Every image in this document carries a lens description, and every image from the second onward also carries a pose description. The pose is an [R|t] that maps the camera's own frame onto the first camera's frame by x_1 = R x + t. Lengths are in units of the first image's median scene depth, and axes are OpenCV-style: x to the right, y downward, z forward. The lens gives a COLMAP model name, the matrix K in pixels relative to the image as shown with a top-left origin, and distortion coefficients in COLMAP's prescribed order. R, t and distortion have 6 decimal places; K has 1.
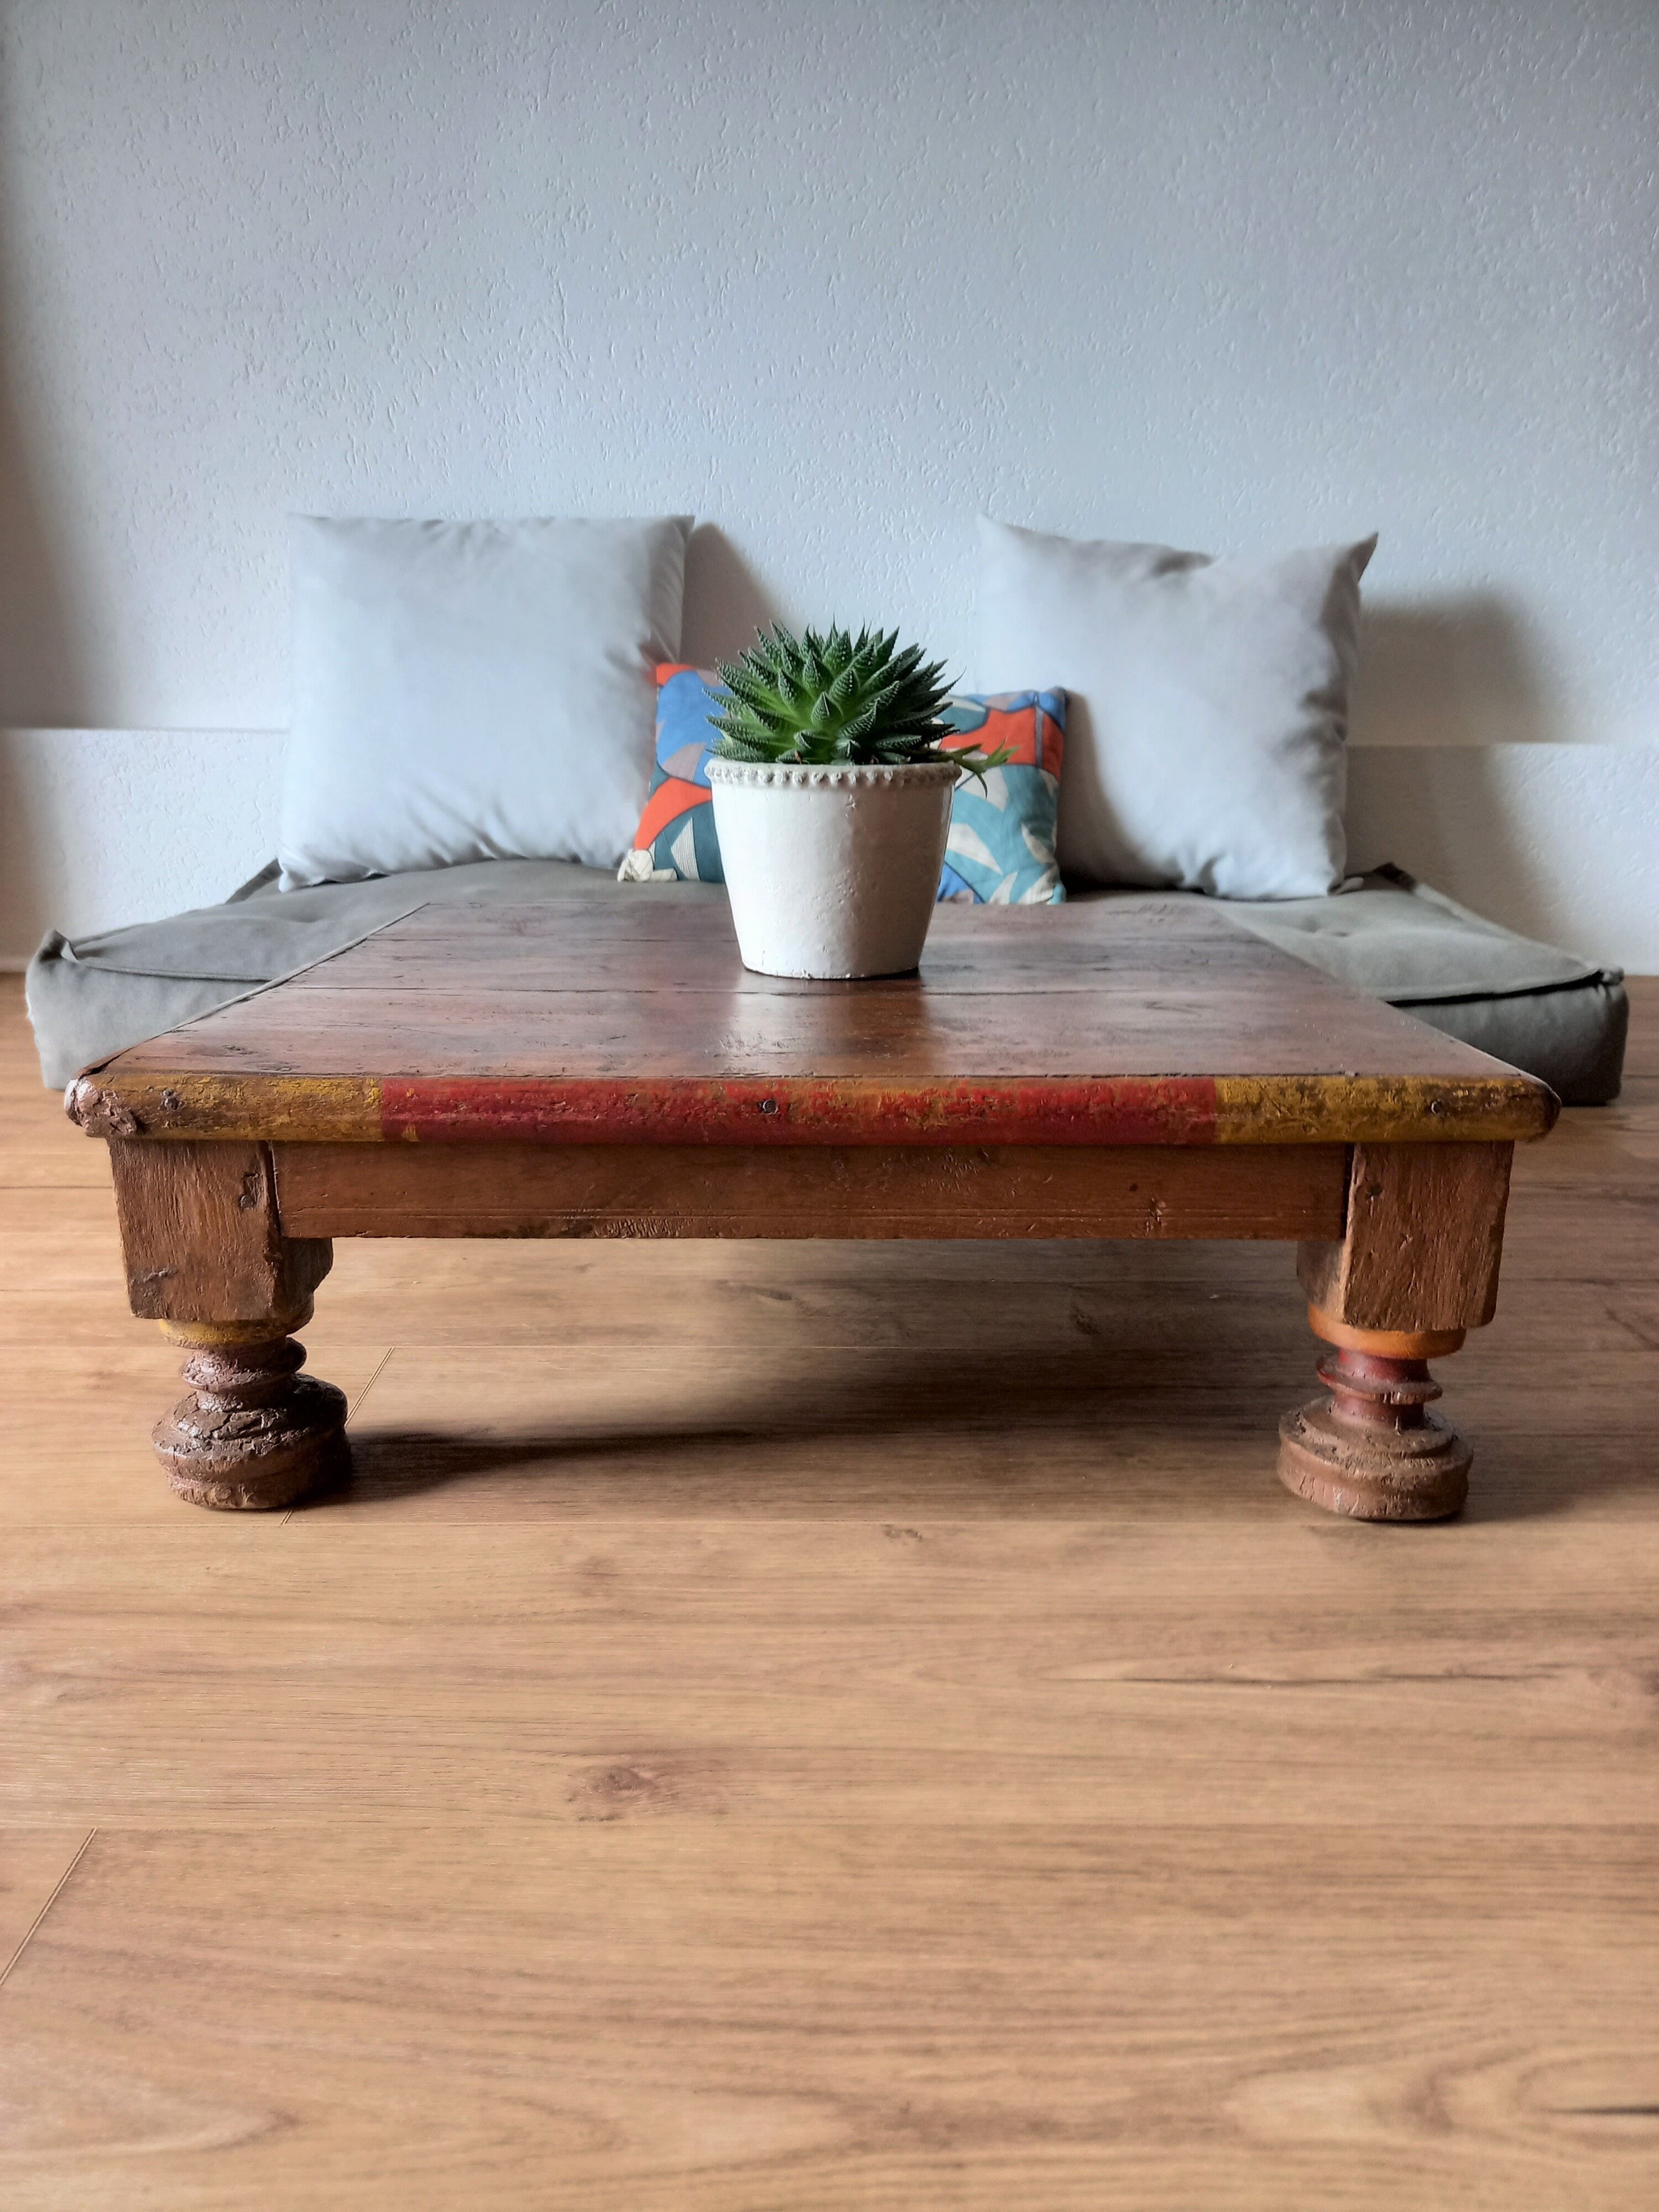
lens RADIAL K [[1575.3, 0, 829.5], [0, 1575.3, 1106.0], [0, 0, 1]] dist [0.018728, -0.005074]
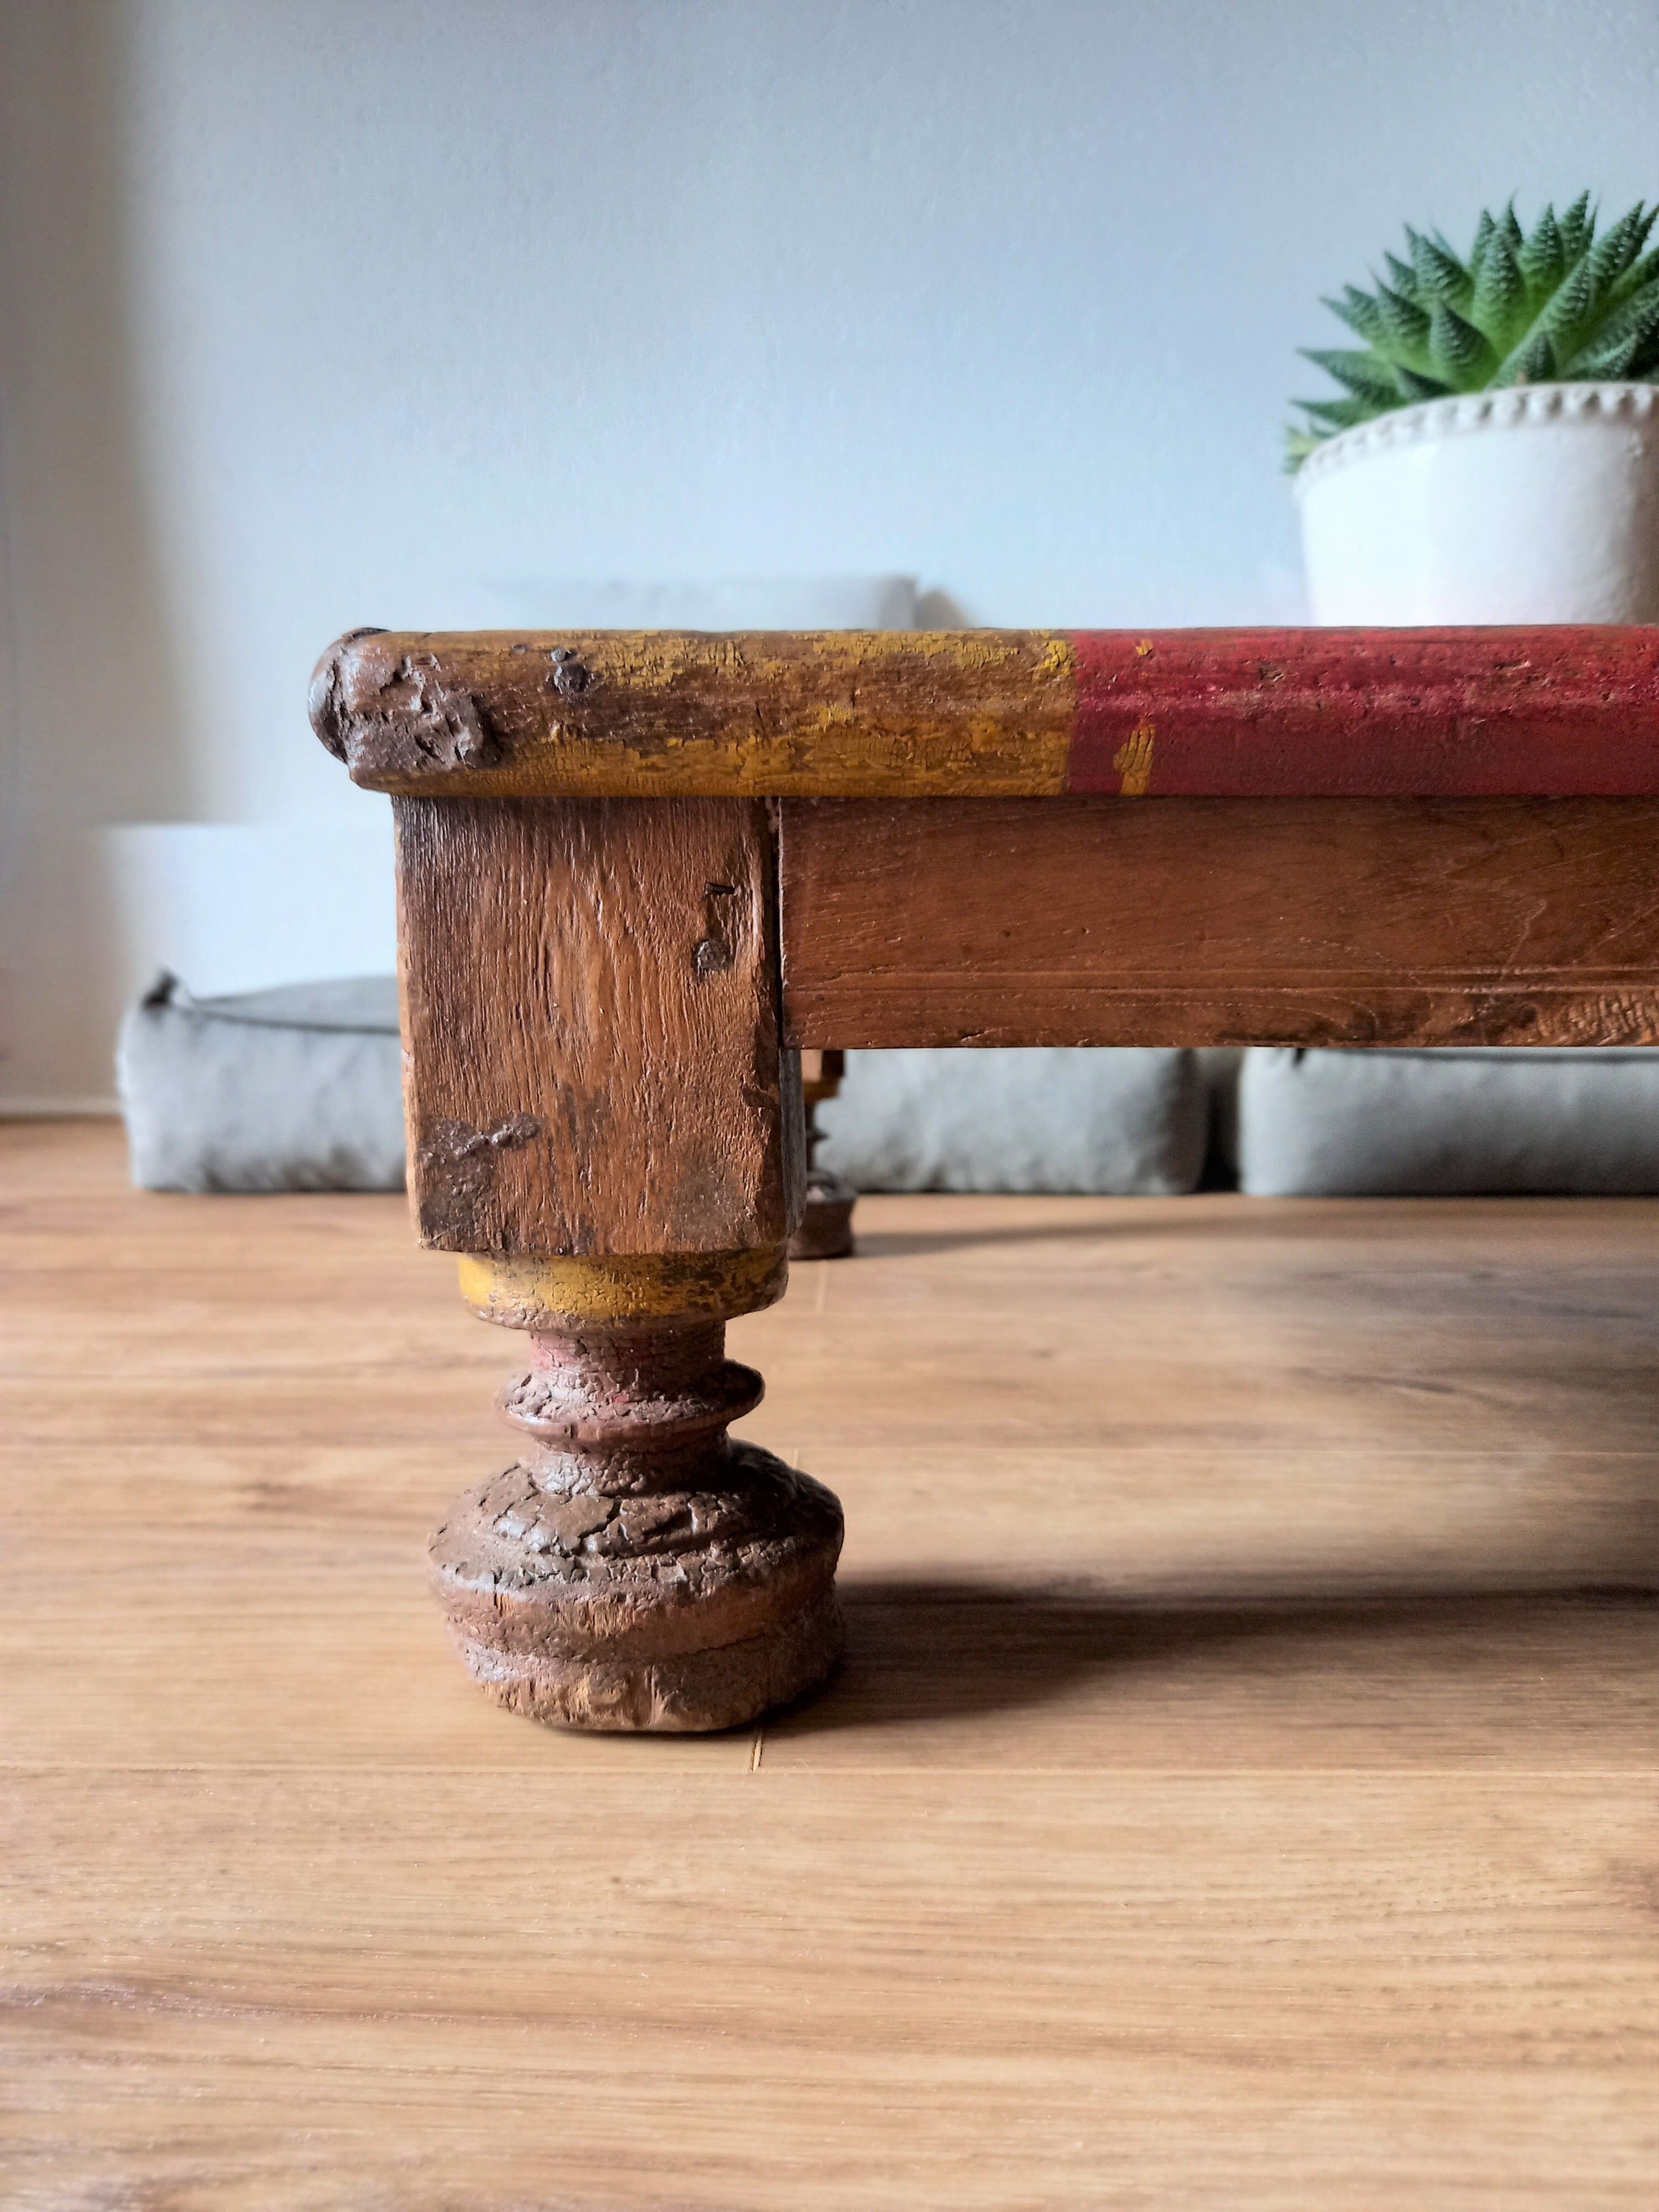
lens RADIAL K [[1625.3, 0, 829.5], [0, 1625.3, 1106.0], [0, 0, 1]] dist [0.004594, -0.010286]
pose [[0.999297, -0.008757, -0.036463, -0.313415], [0.002348, 0.985055, -0.172224, 0.170367], [0.037426, 0.172017, 0.984383, 0.565811]]
